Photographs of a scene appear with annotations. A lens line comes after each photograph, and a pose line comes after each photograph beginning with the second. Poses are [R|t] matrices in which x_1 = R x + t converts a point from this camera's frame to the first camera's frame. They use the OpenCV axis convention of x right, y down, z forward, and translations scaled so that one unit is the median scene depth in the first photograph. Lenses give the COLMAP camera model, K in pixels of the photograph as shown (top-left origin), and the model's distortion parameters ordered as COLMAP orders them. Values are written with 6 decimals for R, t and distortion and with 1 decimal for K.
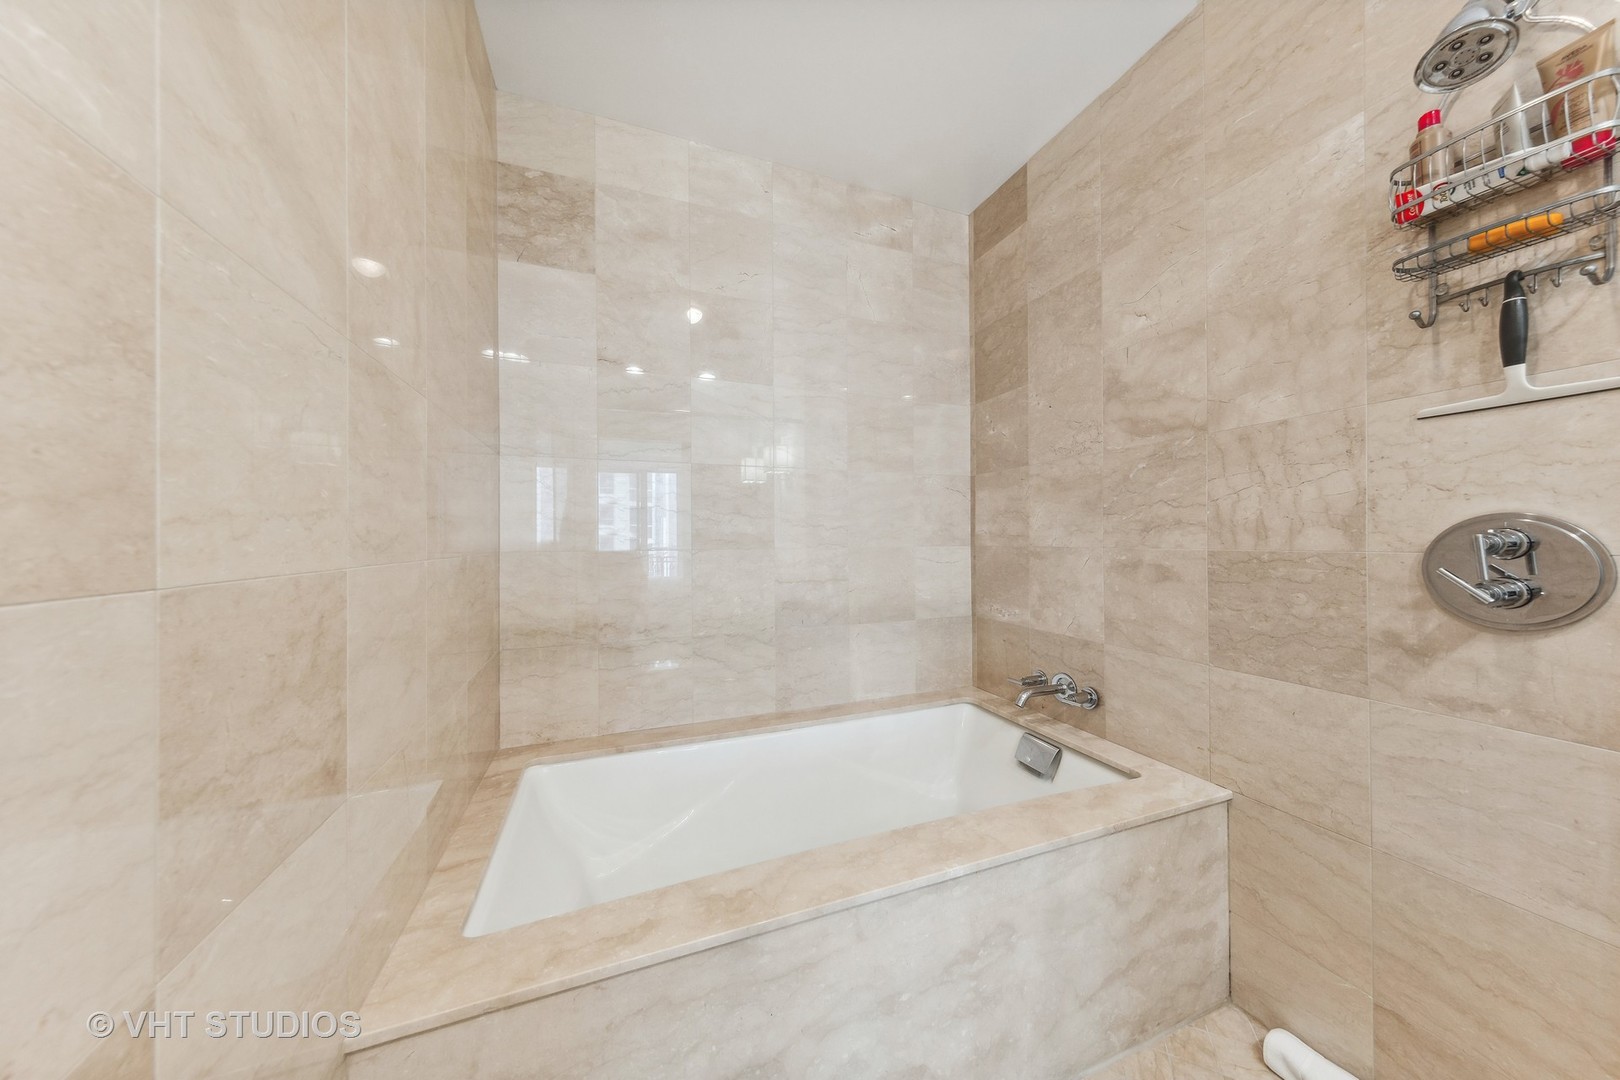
lens RADIAL K [[512.8, 0, 810.6], [0, 512.8, 540.9], [0, 0, 1]] dist [0.007280, -0.000677]
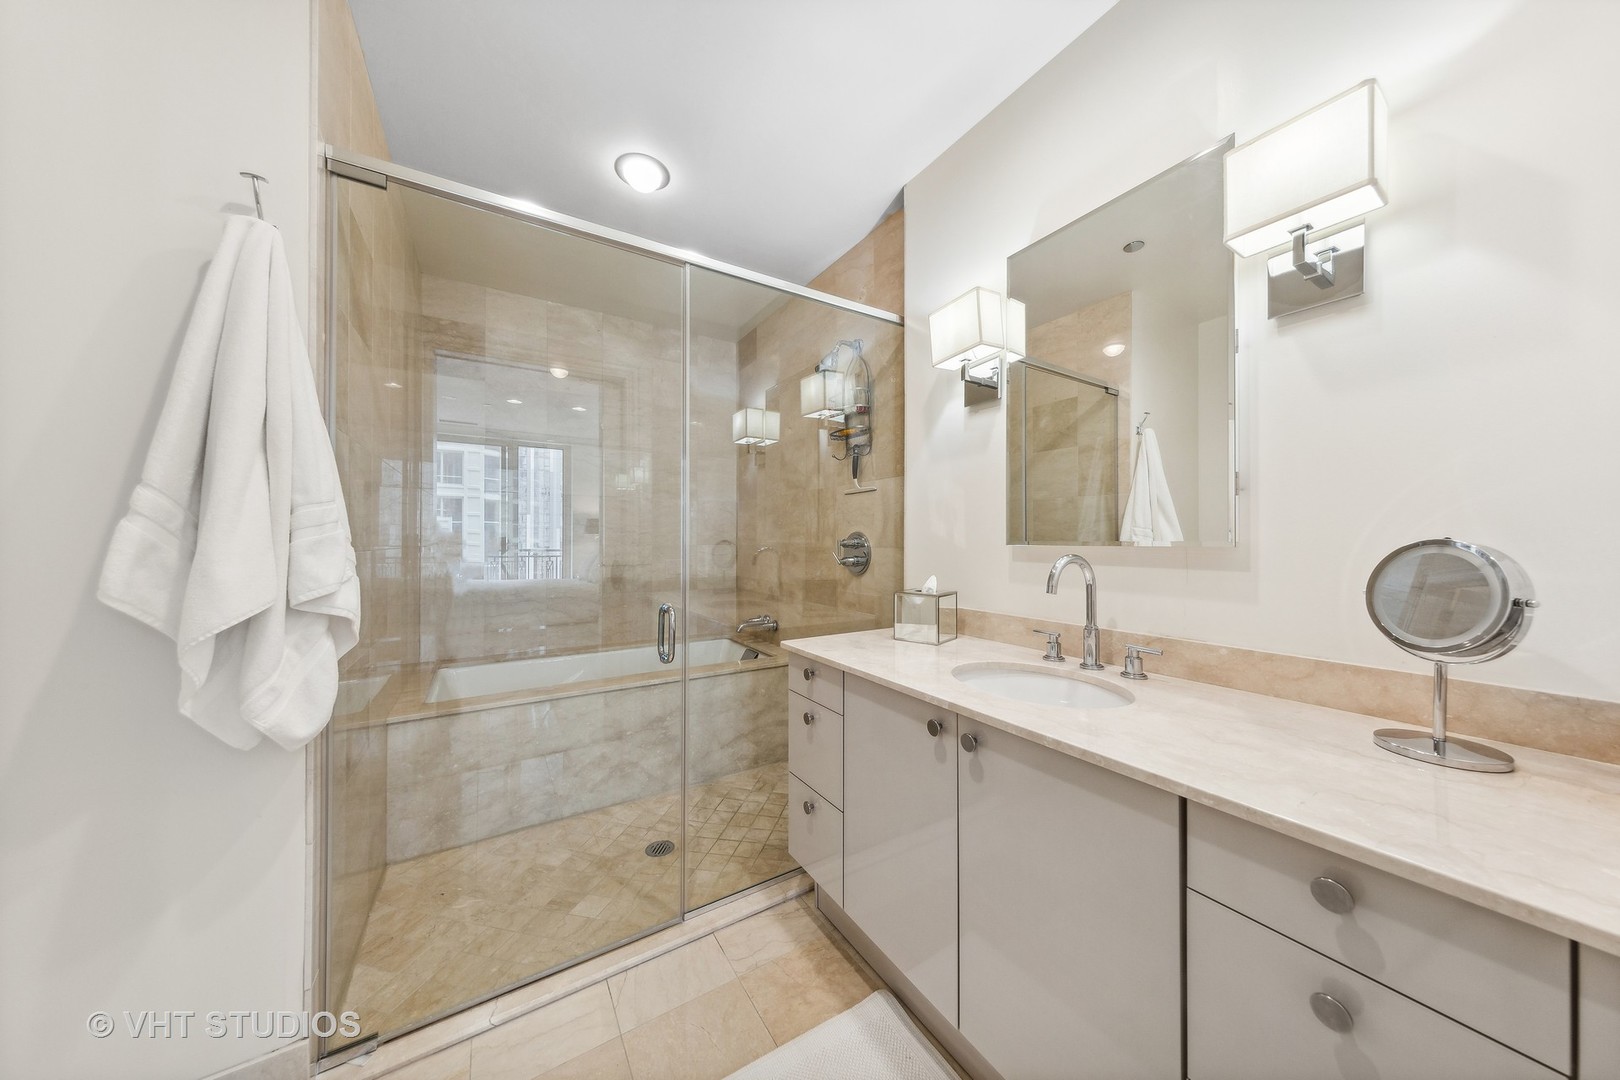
lens RADIAL K [[512.8, 0, 810.4], [0, 512.8, 538.3], [0, 0, 1]] dist [0.007280, -0.000677]
pose [[0.982336, 0.007397, 0.186981, 0.370855], [-0.006155, 0.999955, -0.007224, -0.001158], [-0.187026, 0.005945, 0.982337, -0.995429]]
